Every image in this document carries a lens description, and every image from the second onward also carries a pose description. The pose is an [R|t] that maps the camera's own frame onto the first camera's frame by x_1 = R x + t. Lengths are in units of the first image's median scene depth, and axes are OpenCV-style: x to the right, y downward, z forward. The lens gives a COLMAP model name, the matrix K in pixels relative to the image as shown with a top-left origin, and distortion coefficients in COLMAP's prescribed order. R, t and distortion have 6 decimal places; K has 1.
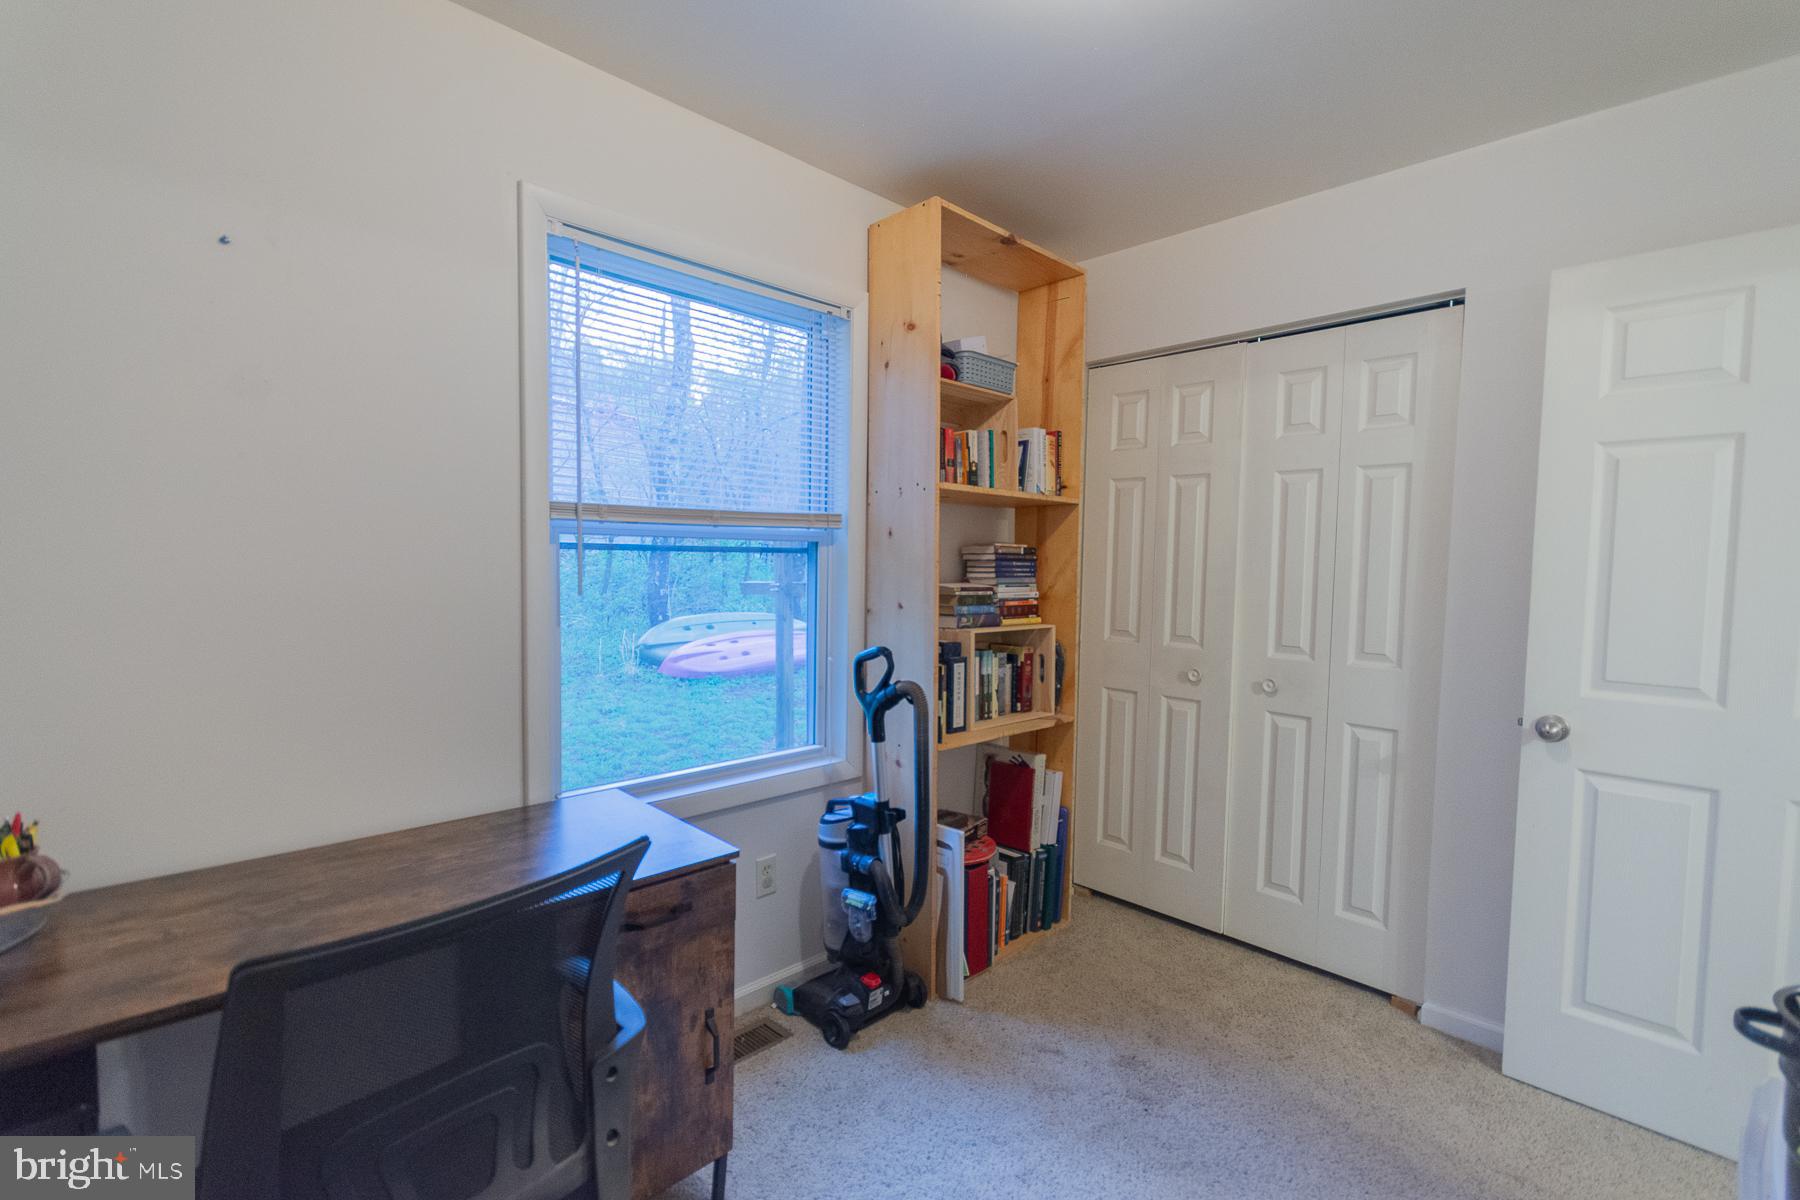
lens RADIAL K [[788.4, 0, 899.9], [0, 788.4, 606.7], [0, 0, 1]] dist [0.004406, -0.000063]
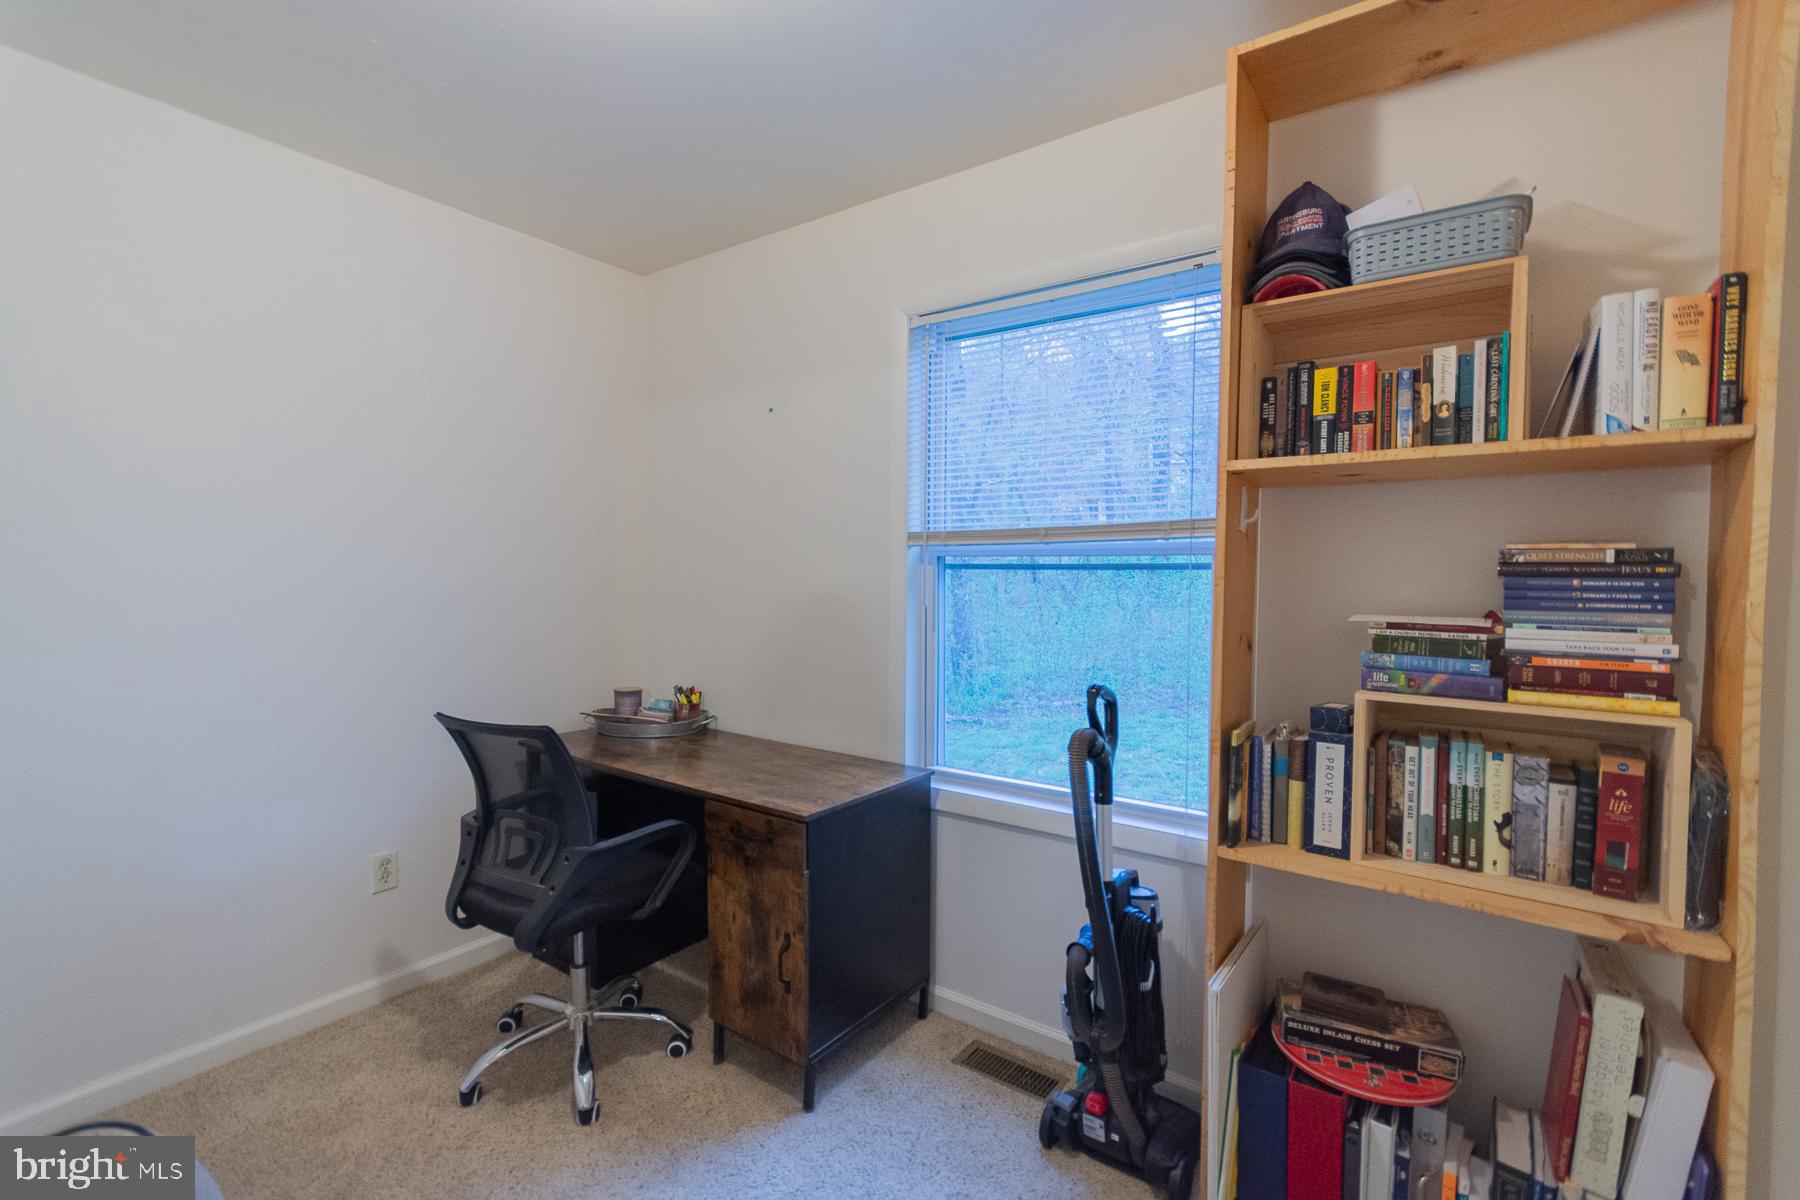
lens RADIAL K [[788.4, 0, 899.9], [0, 788.4, 606.7], [0, 0, 1]] dist [0.004406, -0.000063]
pose [[0.195789, 0.025901, -0.980304, 0.561286], [-0.065507, 0.997764, 0.013279, -0.019071], [0.978456, 0.061617, 0.197048, 0.500473]]
